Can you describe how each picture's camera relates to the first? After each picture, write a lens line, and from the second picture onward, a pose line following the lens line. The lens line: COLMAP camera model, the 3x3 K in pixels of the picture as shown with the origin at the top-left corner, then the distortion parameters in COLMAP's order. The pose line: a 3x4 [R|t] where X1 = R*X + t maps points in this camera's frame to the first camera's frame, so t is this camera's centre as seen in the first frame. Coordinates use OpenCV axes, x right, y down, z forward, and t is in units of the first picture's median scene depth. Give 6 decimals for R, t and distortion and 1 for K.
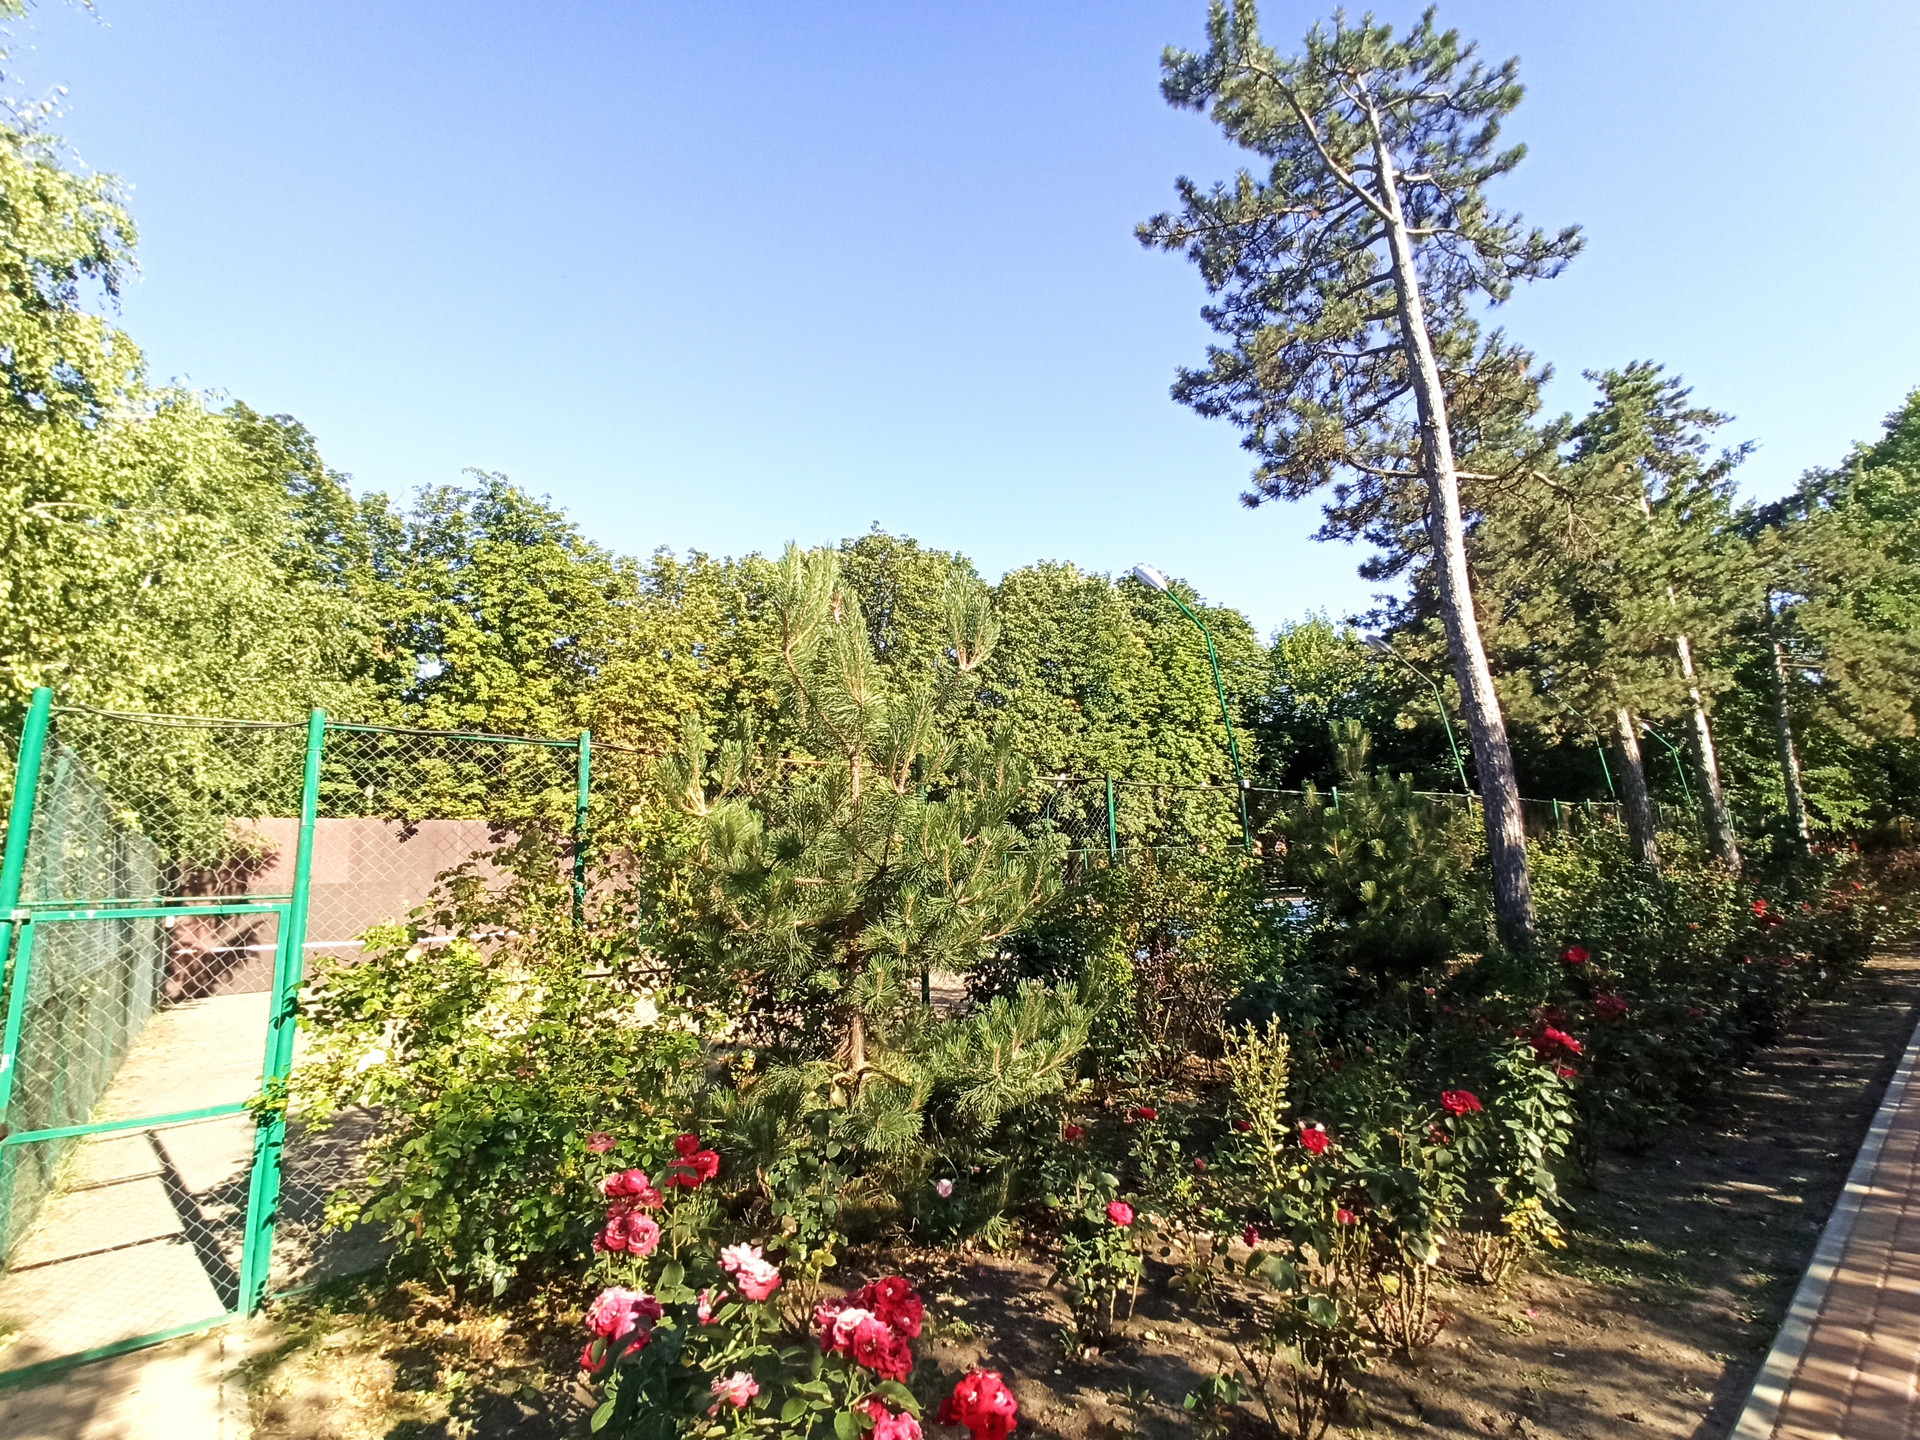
lens RADIAL K [[888.1, 0, 957.8], [0, 888.1, 728.9], [0, 0, 1]] dist [-0.056168, 0.036997]
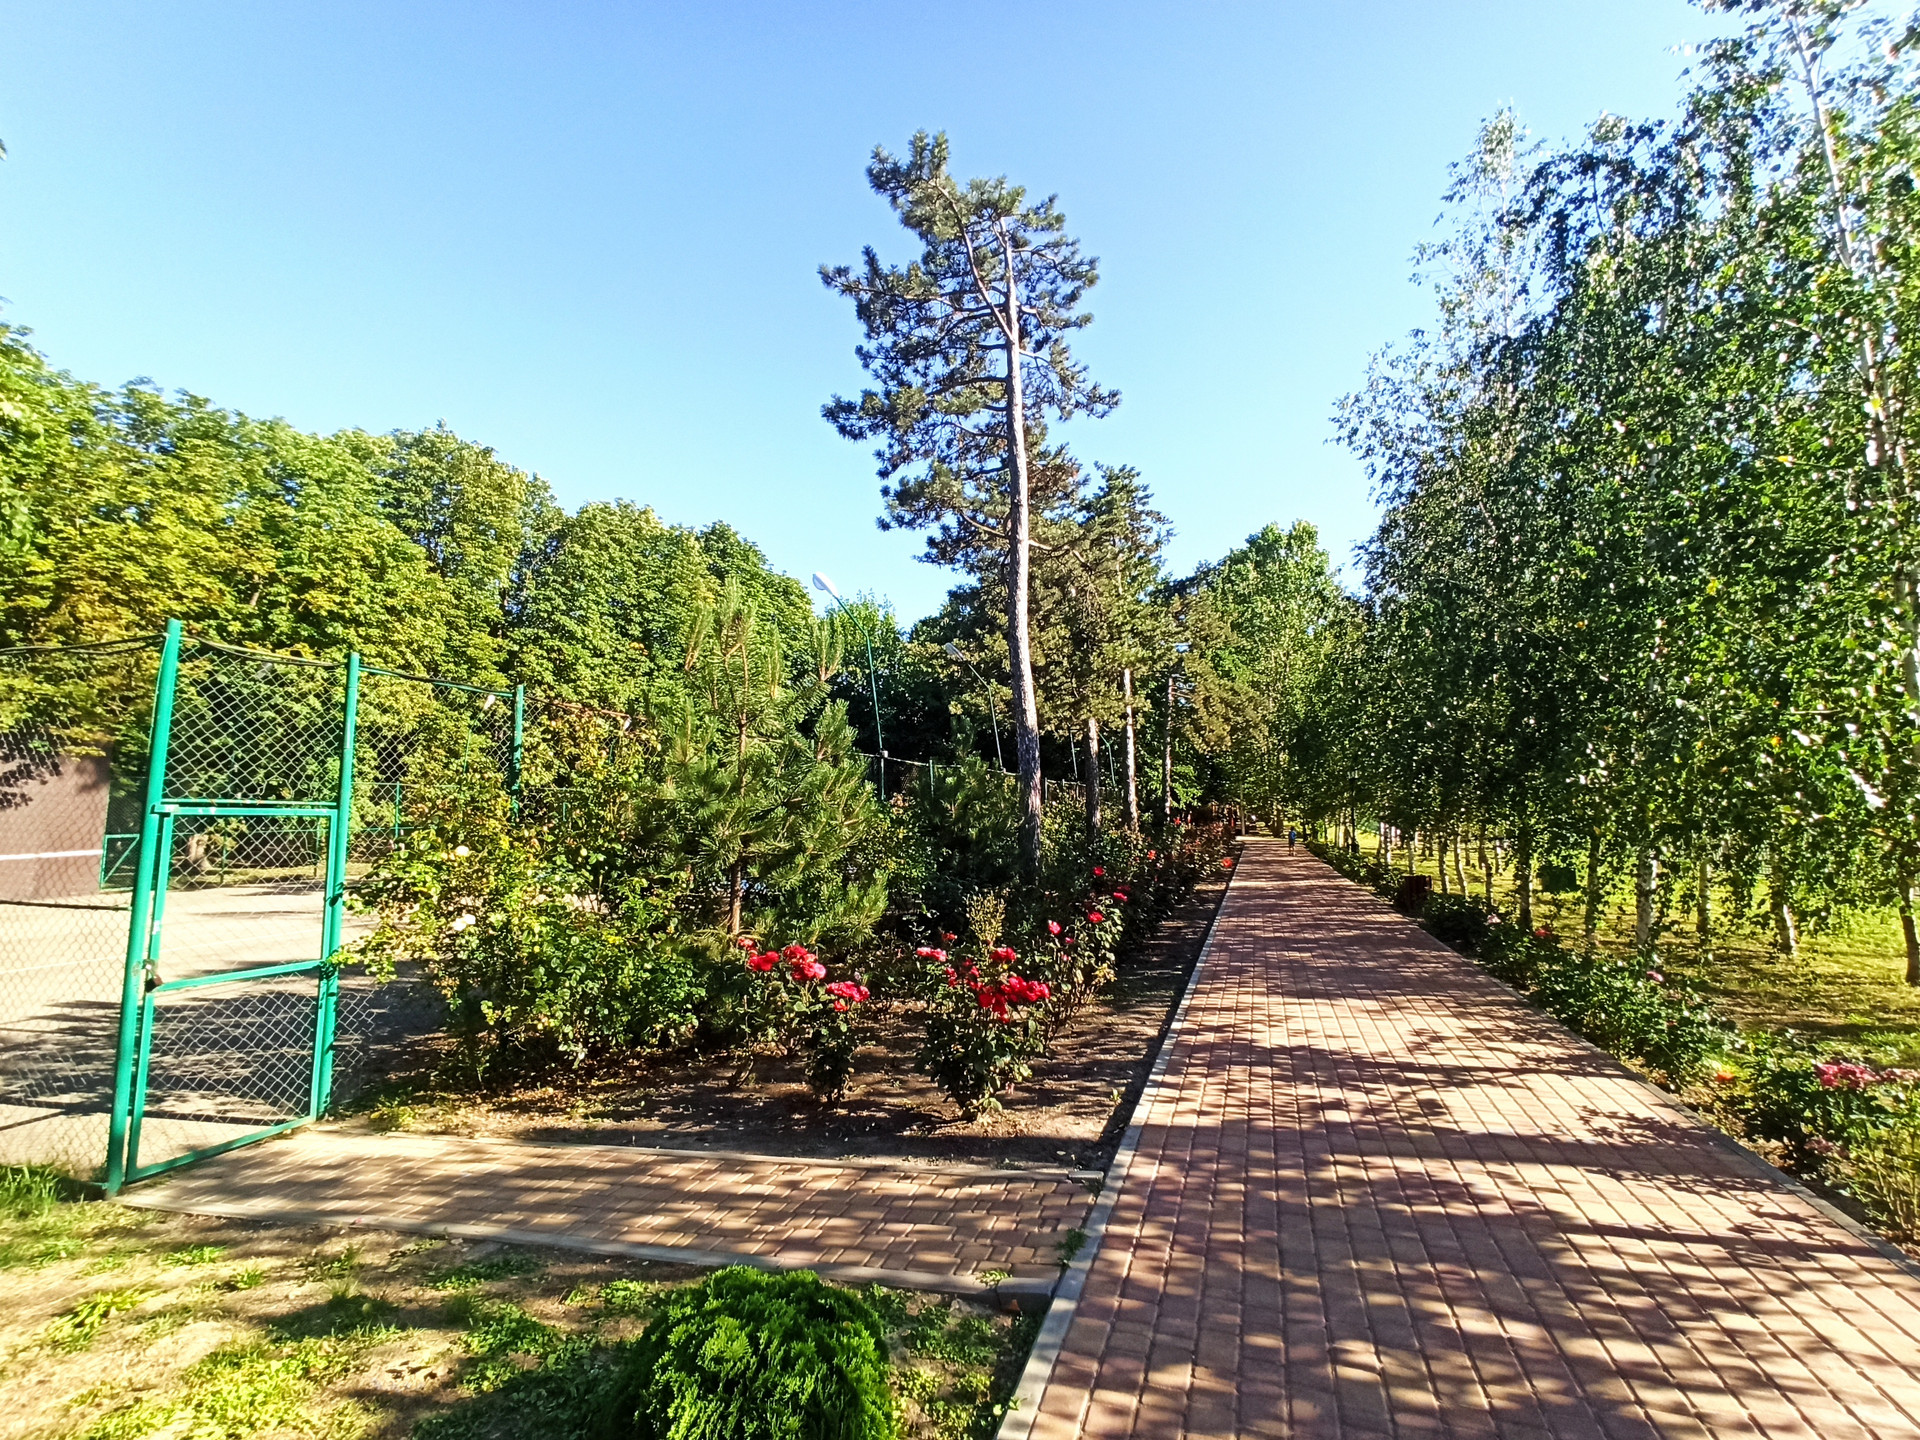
lens RADIAL K [[888.1, 0, 957.8], [0, 888.1, 728.9], [0, 0, 1]] dist [-0.056168, 0.036997]
pose [[0.853218, 0.092491, 0.513288, -0.166304], [-0.122449, 0.992166, 0.024761, -0.013762], [-0.506977, -0.083978, 0.857859, -0.131683]]
